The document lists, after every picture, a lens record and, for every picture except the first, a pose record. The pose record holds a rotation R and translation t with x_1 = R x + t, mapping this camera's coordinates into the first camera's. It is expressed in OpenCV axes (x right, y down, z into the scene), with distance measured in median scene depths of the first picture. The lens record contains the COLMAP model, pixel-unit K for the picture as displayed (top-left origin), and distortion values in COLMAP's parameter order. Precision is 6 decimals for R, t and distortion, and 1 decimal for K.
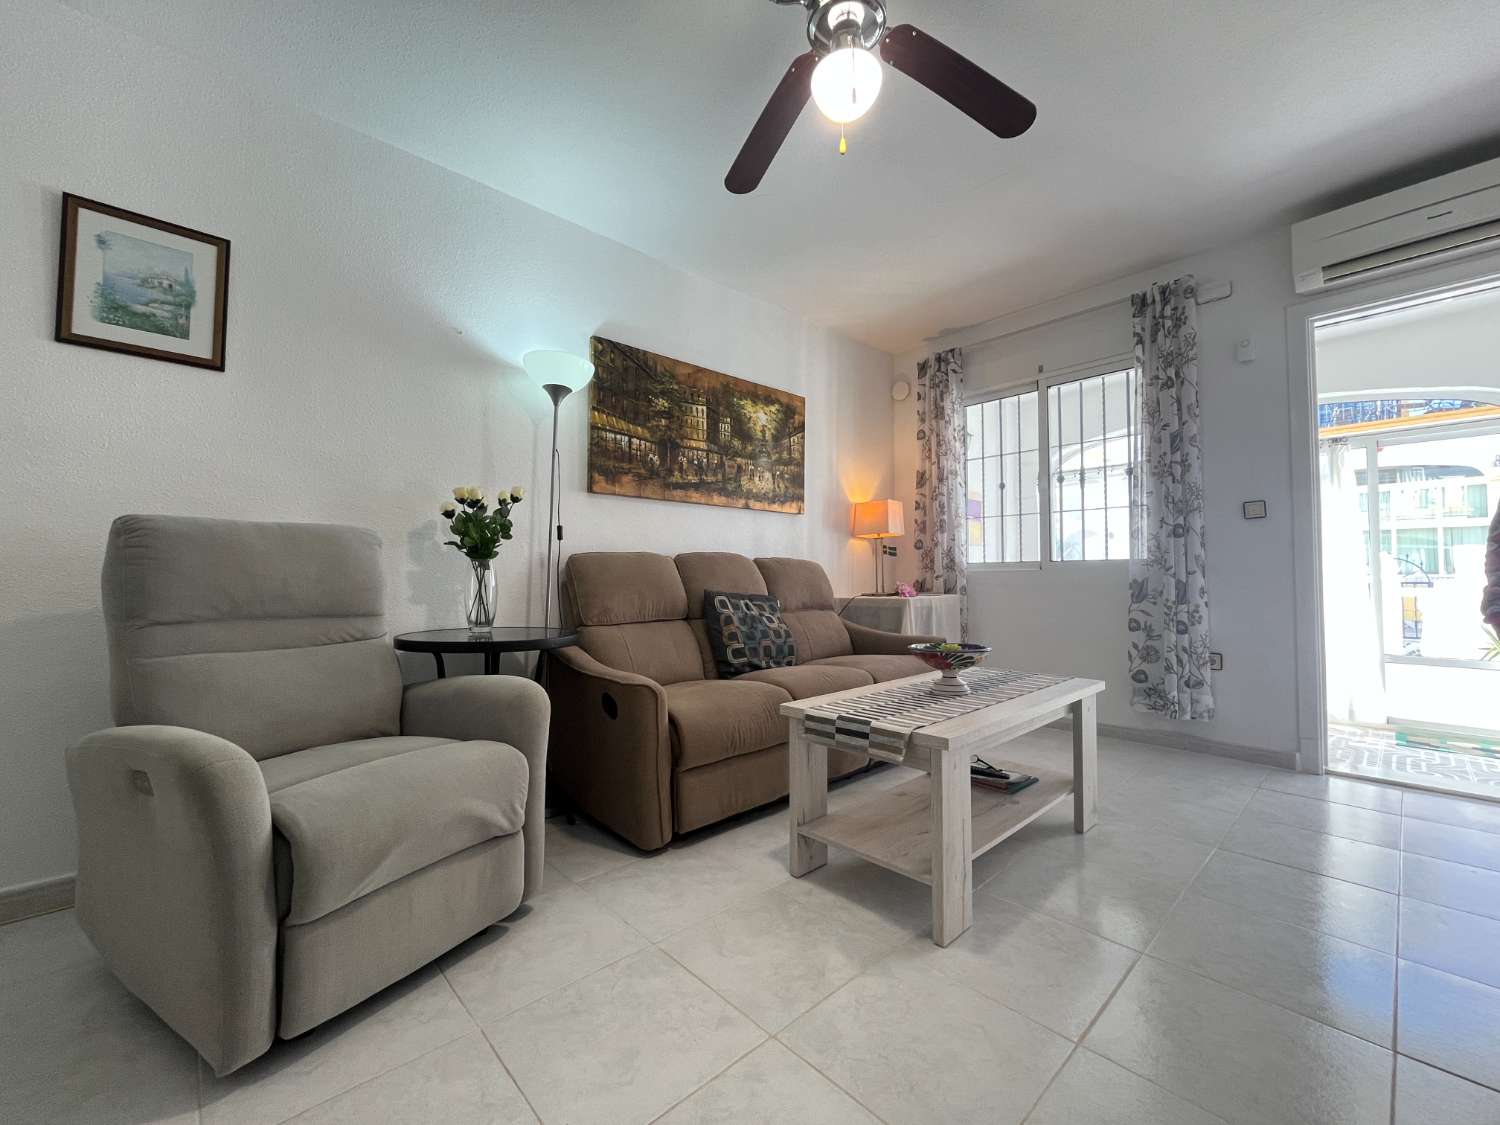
lens RADIAL K [[609.7, 0, 747.2], [0, 609.7, 560.6], [0, 0, 1]] dist [-0.001203, -0.000201]
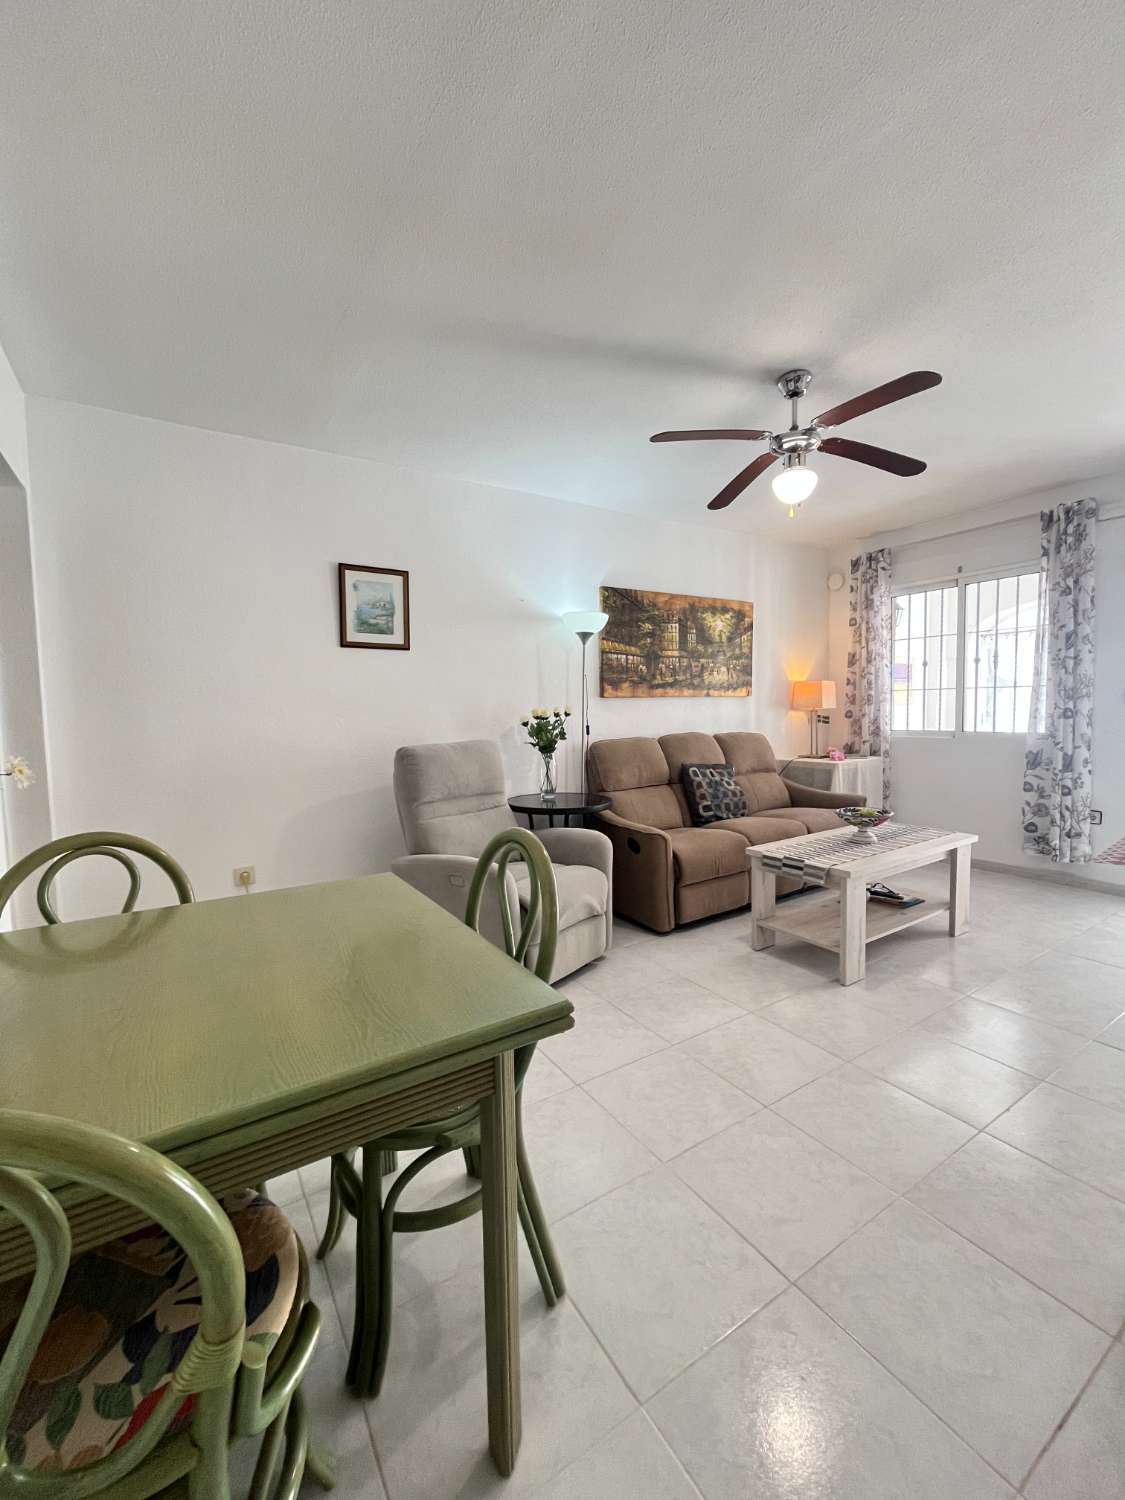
lens RADIAL K [[609.7, 0, 566.4], [0, 609.7, 749.6], [0, 0, 1]] dist [-0.001203, -0.000201]
pose [[0.984399, -0.006079, -0.175844, -0.083783], [0.023564, 0.994955, 0.097518, -0.126333], [0.174364, -0.100140, 0.979576, -0.420105]]
